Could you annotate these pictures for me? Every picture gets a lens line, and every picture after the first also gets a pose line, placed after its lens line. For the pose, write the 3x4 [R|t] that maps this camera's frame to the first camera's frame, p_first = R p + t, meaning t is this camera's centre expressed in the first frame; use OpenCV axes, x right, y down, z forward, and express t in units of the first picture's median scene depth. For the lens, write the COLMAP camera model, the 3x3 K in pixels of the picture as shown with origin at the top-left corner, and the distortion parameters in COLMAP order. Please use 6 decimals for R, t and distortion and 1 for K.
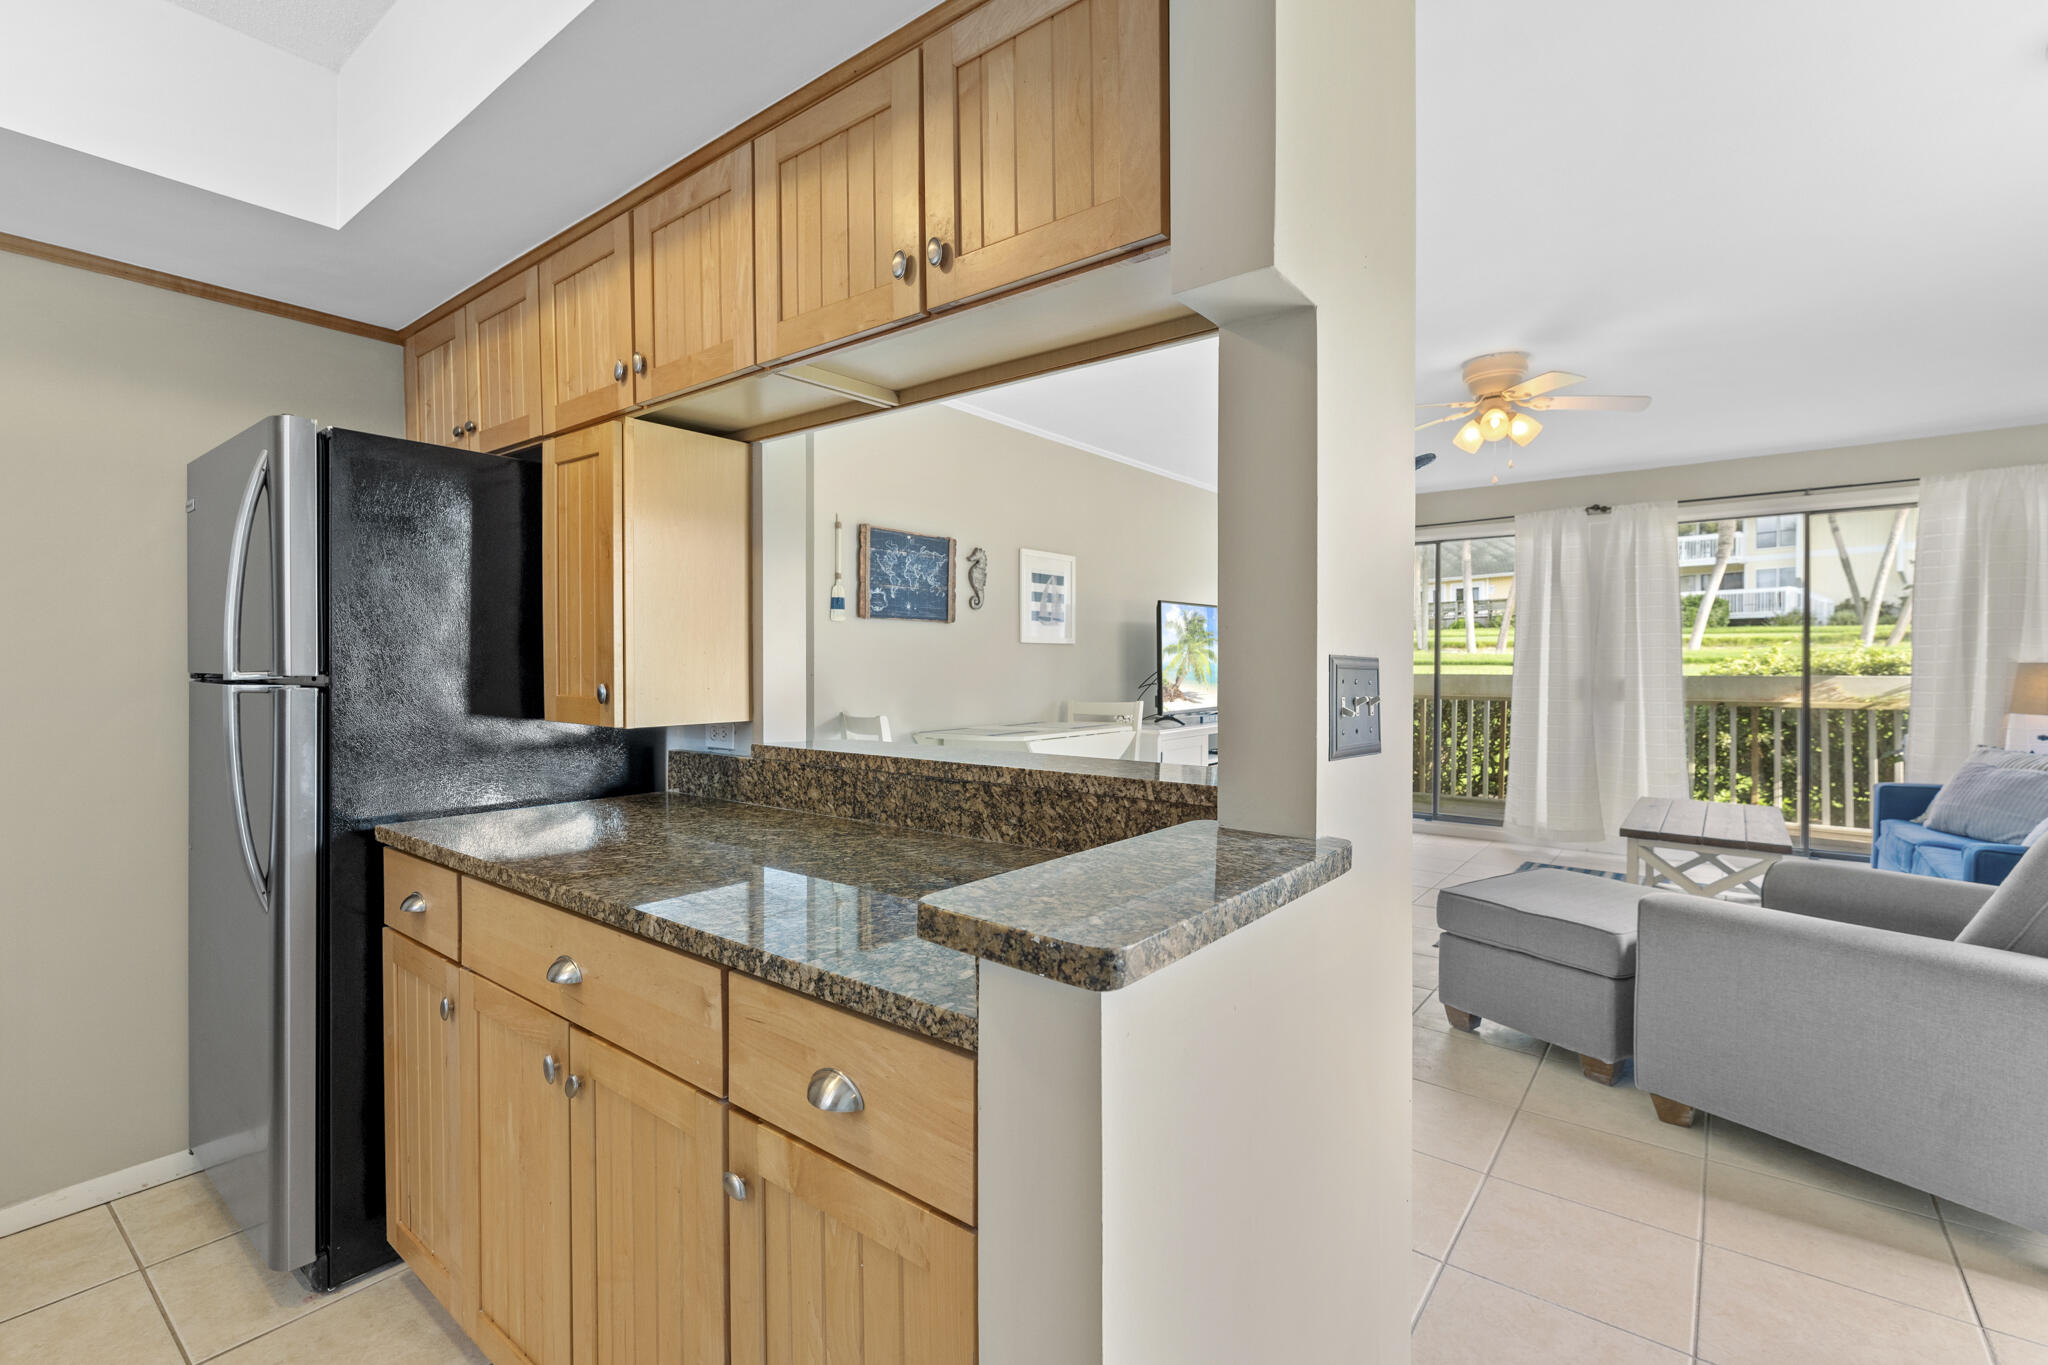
lens RADIAL K [[918.7, 0, 1012.2], [0, 918.7, 673.4], [0, 0, 1]] dist [-0.001517, -0.000203]
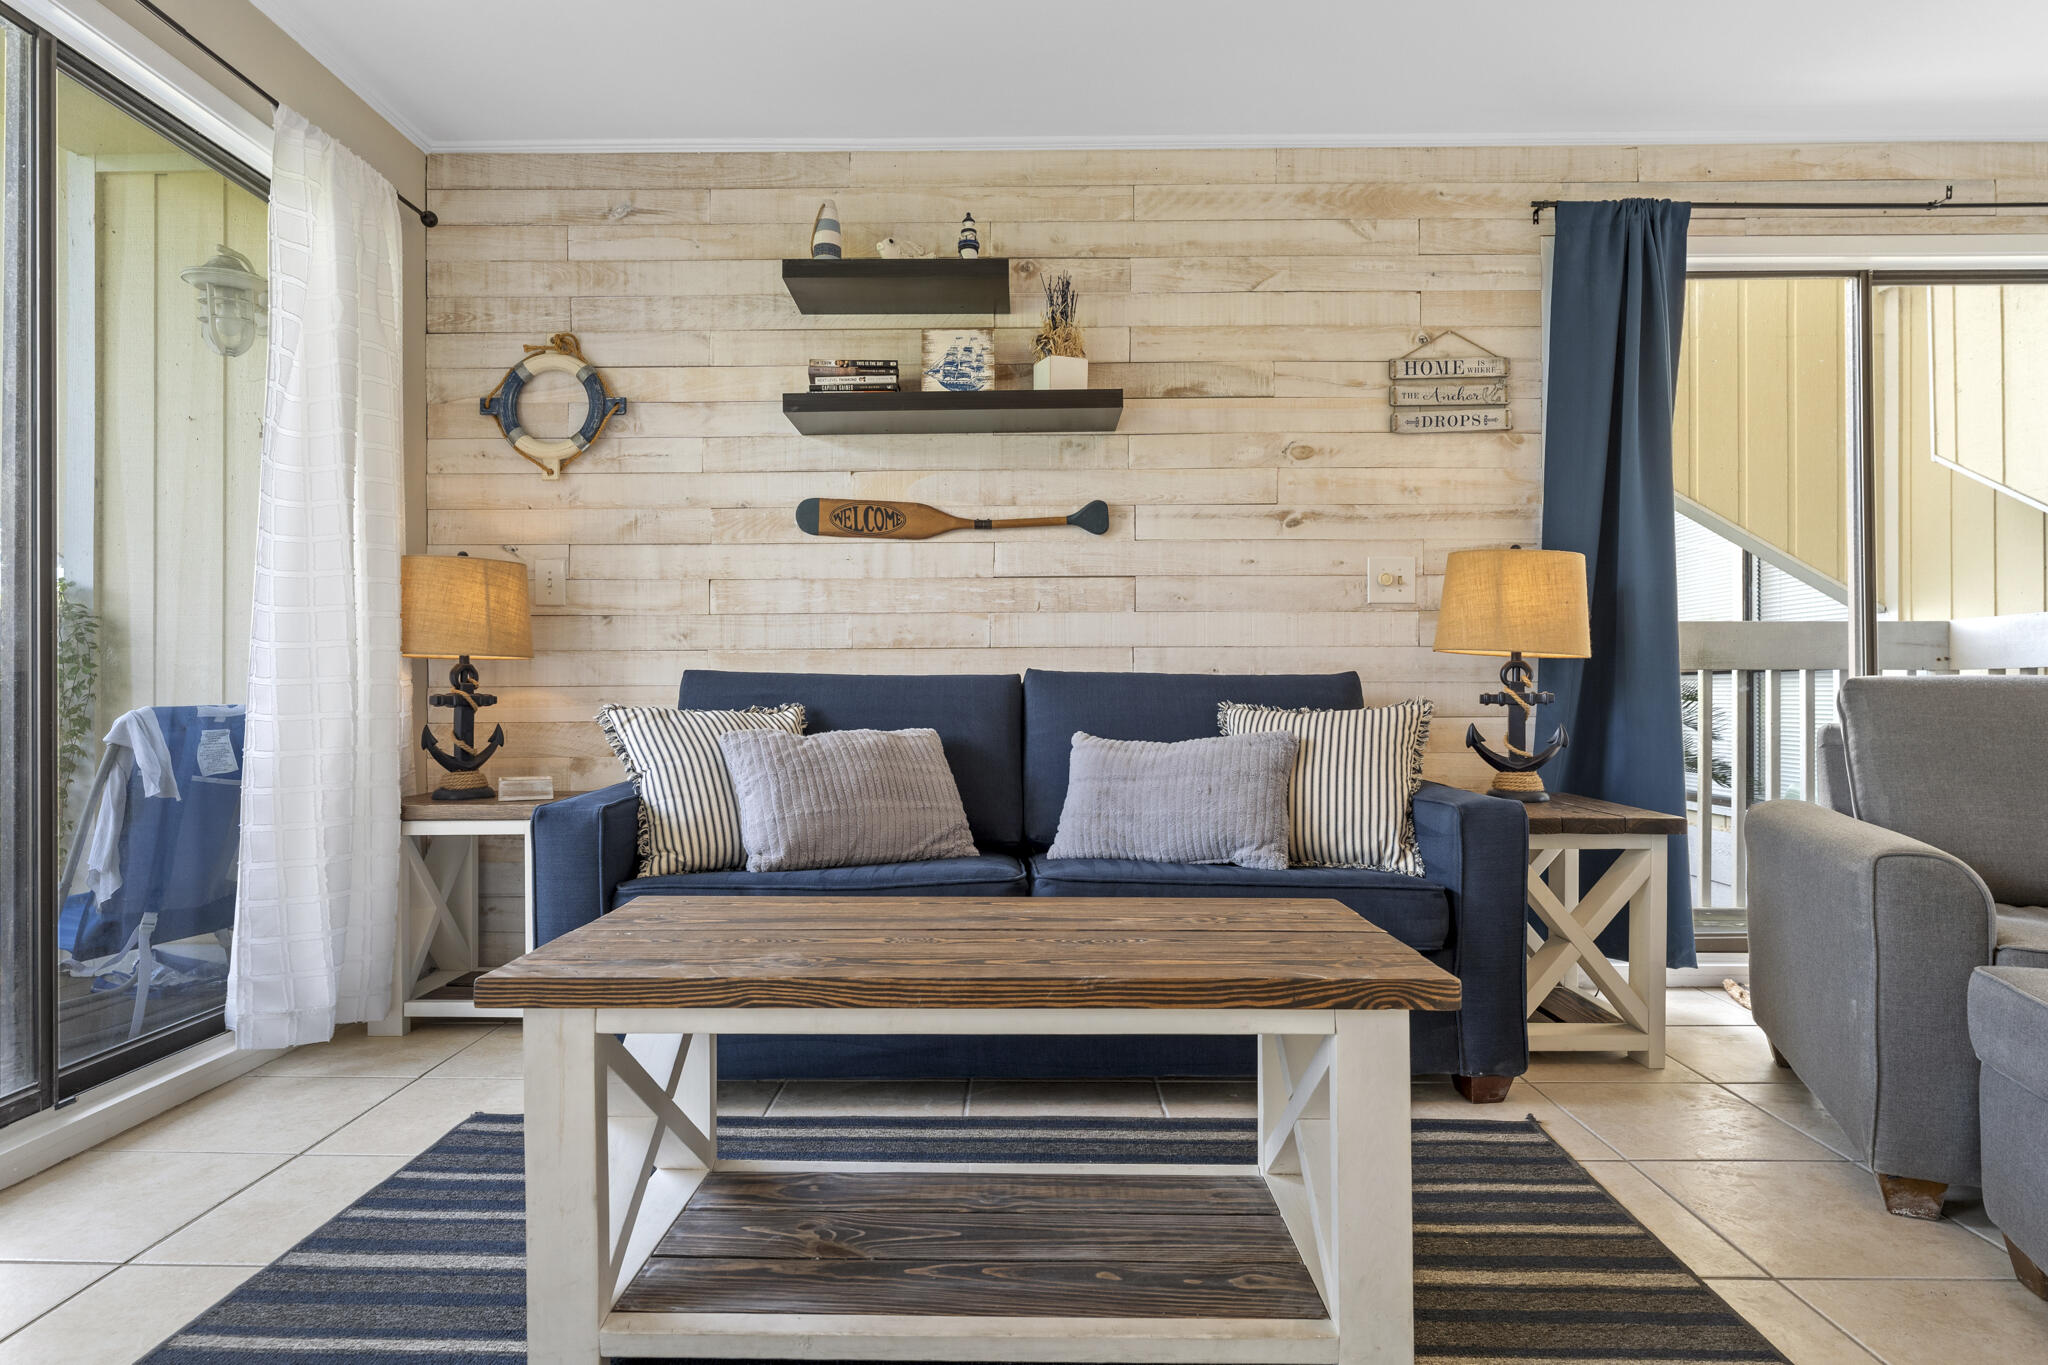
lens RADIAL K [[1119.4, 0, 1017.8], [0, 1119.4, 691.9], [0, 0, 1]] dist [-0.001119, -0.000058]
pose [[-0.607859, 0.005045, 0.794029, 0.903340], [0.010719, 0.999941, 0.001853, 0.149146], [-0.793973, 0.009638, -0.607877, 2.511136]]
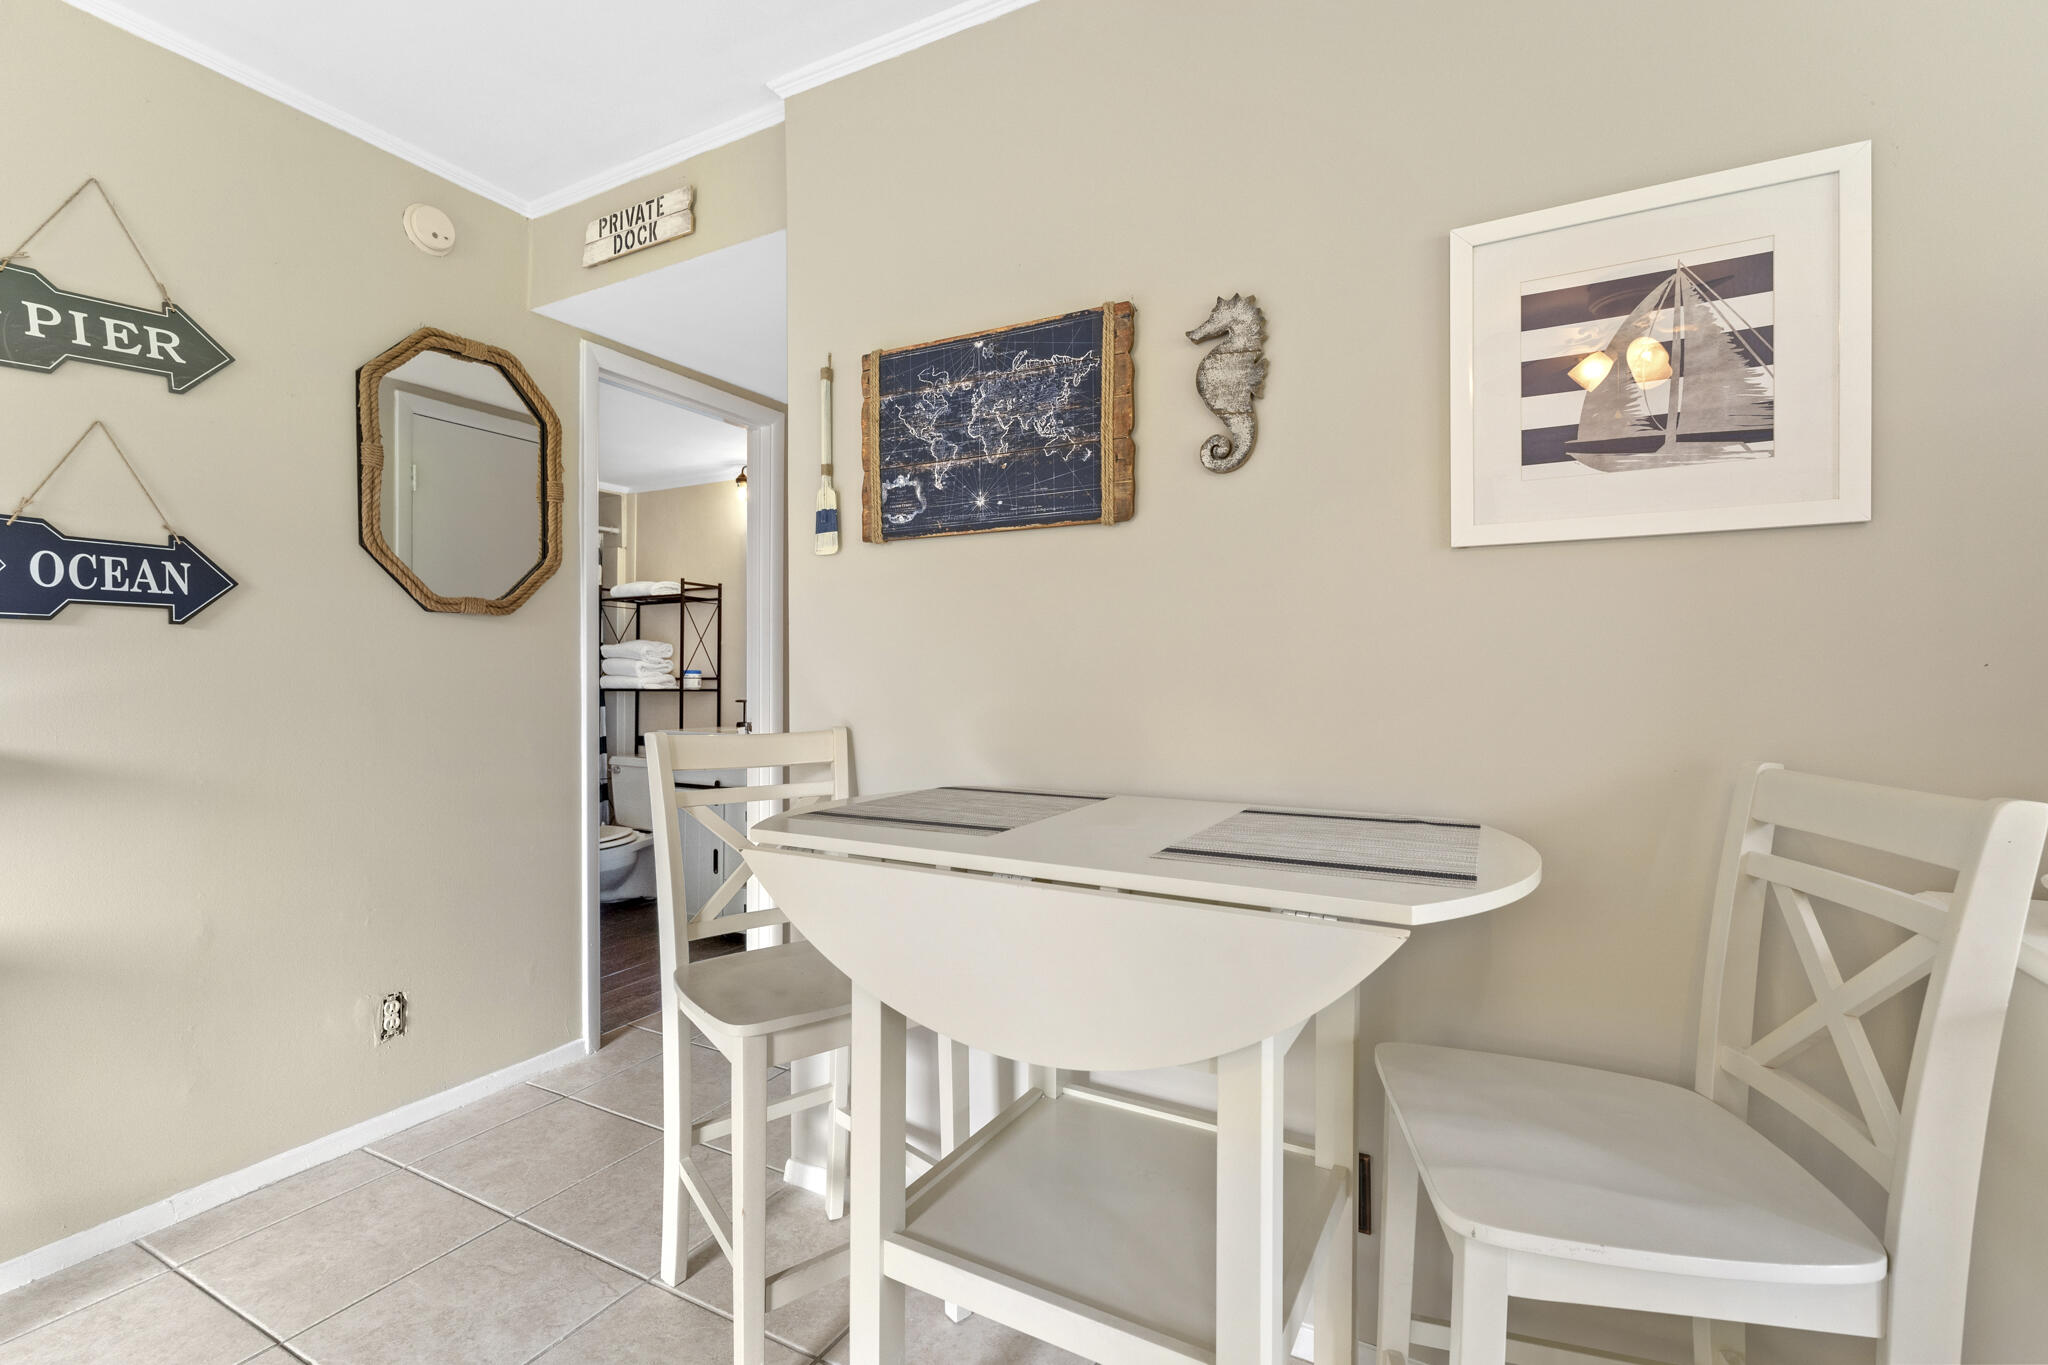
lens RADIAL K [[911.2, 0, 1016.4], [0, 911.2, 678.7], [0, 0, 1]] dist [-0.001498, -0.000312]
pose [[0.168827, 0.003222, -0.985640, 0.646101], [-0.011118, 0.999937, 0.001365, 0.023766], [0.985583, 0.010728, 0.168853, 1.887463]]
